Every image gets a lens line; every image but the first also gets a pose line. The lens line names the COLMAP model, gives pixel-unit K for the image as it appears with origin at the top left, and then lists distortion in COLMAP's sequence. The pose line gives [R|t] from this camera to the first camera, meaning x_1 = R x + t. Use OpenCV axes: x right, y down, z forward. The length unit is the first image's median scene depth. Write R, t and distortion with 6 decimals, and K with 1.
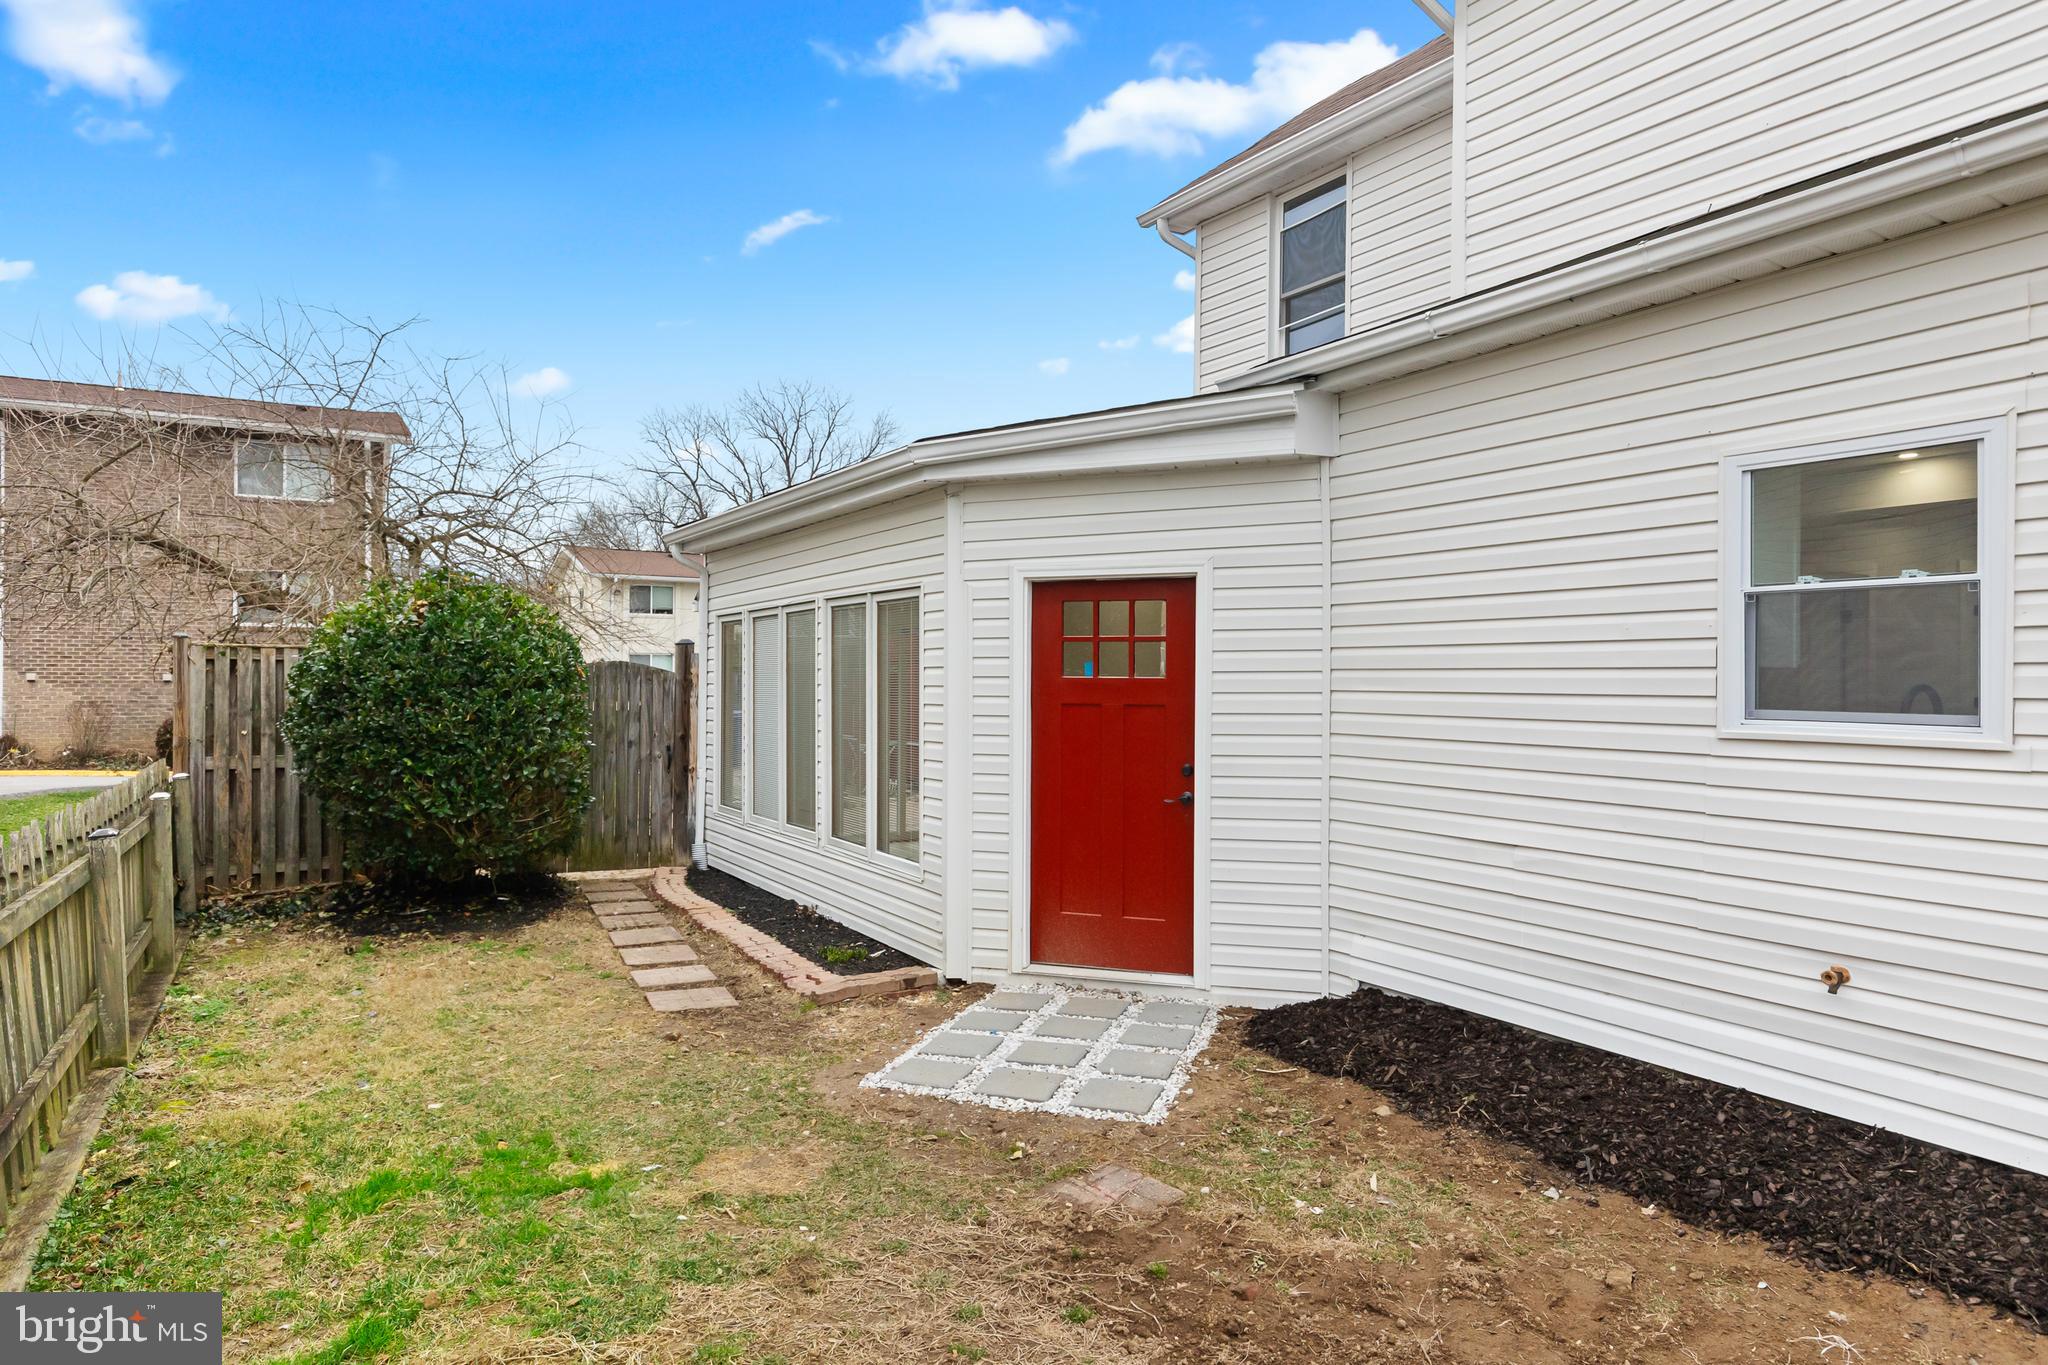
lens RADIAL K [[1190.6, 0, 1011.2], [0, 1190.6, 680.1], [0, 0, 1]] dist [0.004035, -0.001996]
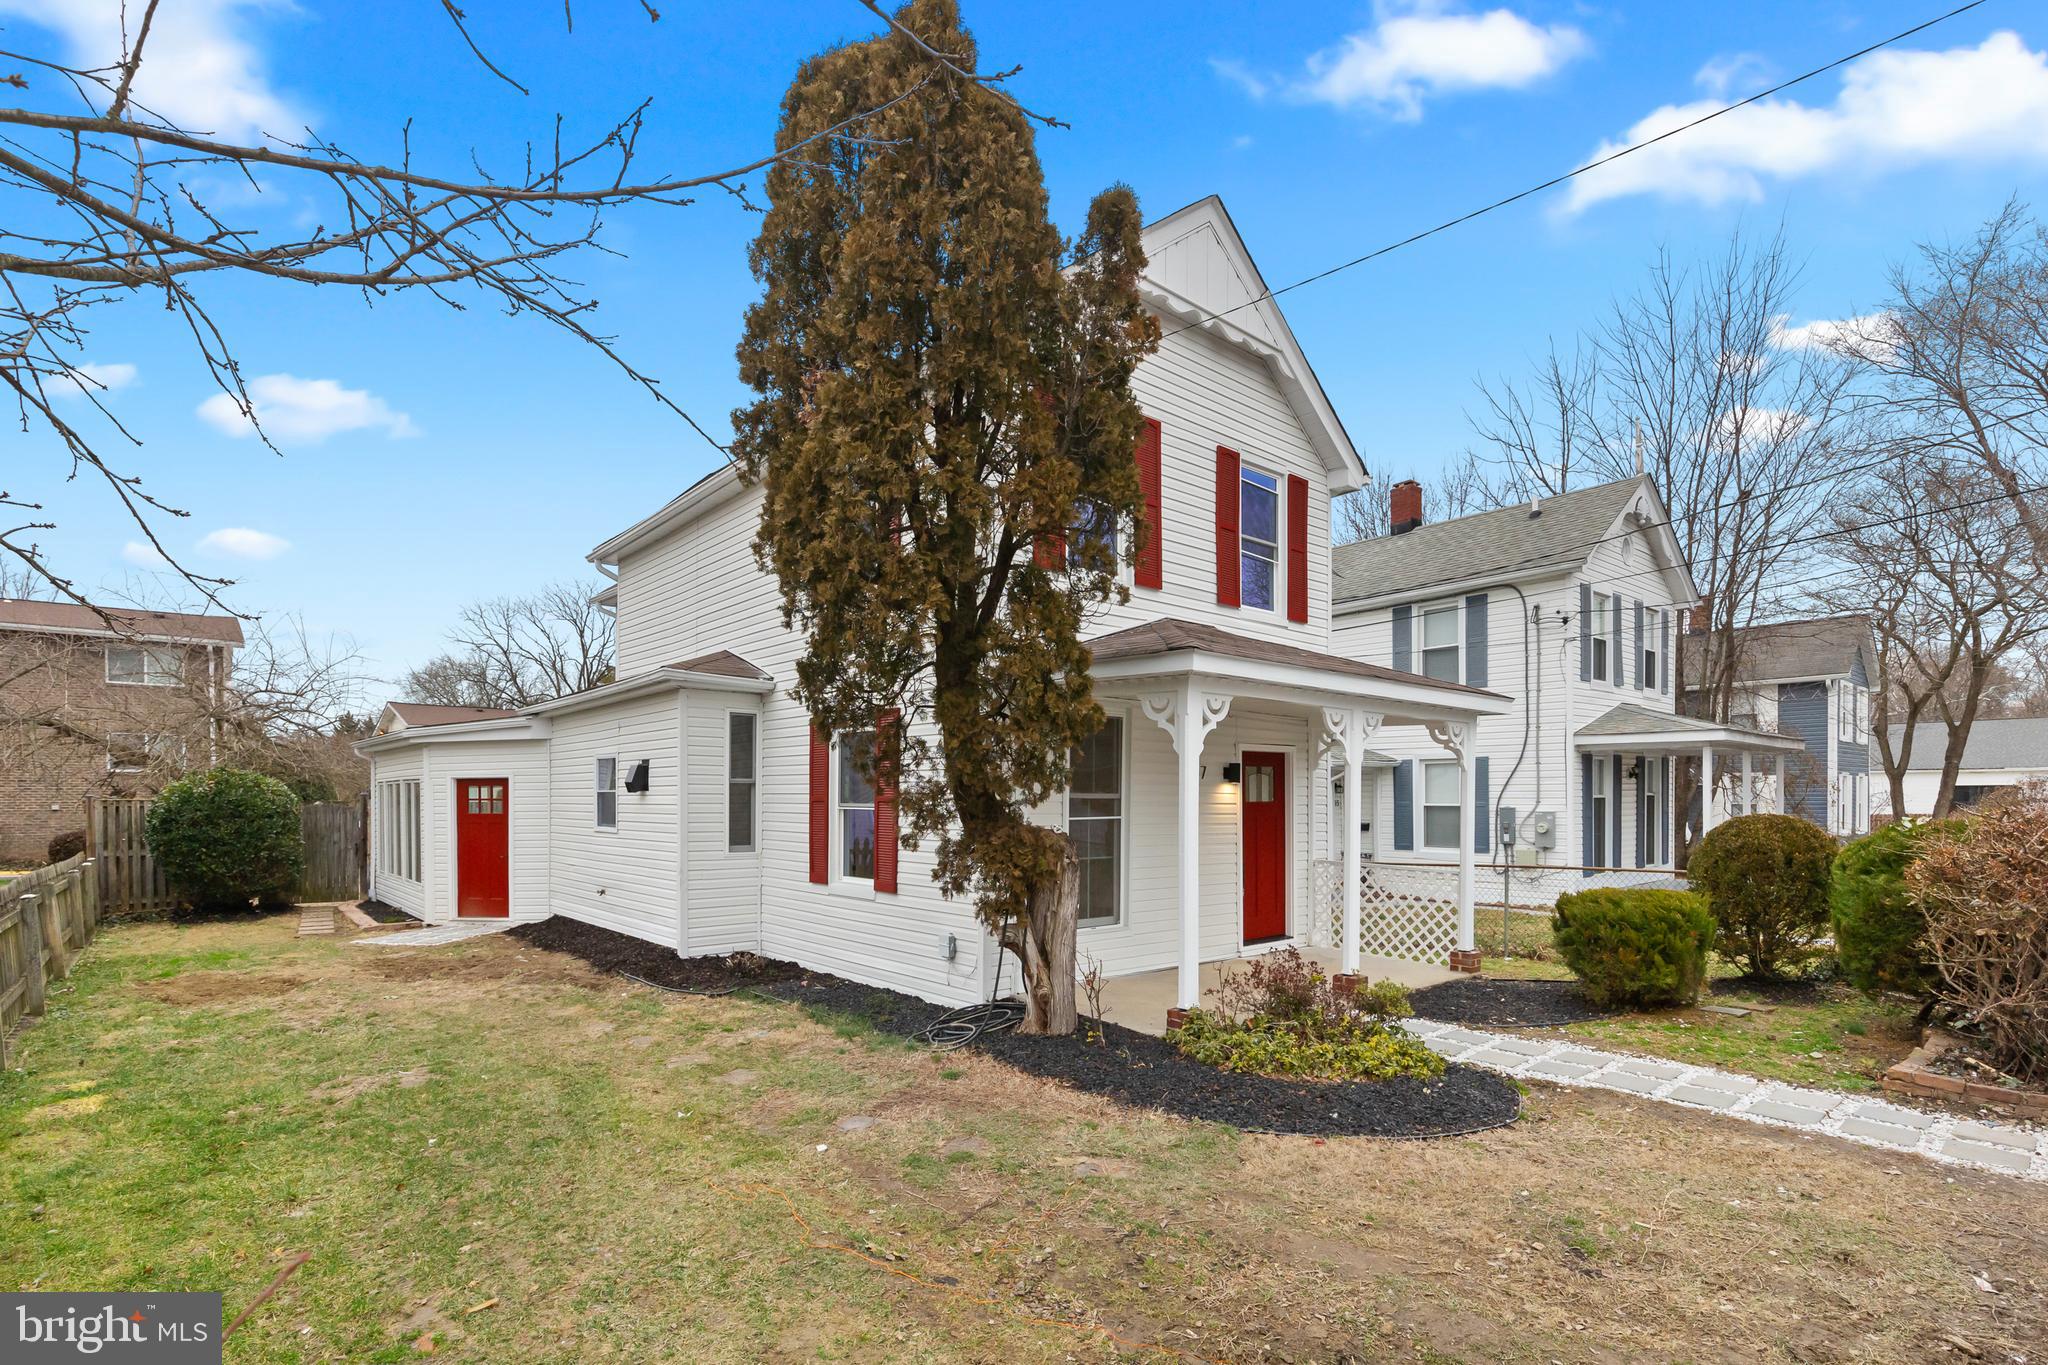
lens RADIAL K [[934.5, 0, 992.3], [0, 934.5, 805.4], [0, 0, 1]] dist [0.008750, -0.002883]
pose [[0.983240, -0.010094, 0.182034, 0.610904], [0.008177, 0.999903, 0.011278, -0.025110], [-0.182130, -0.009600, 0.983228, -0.985506]]
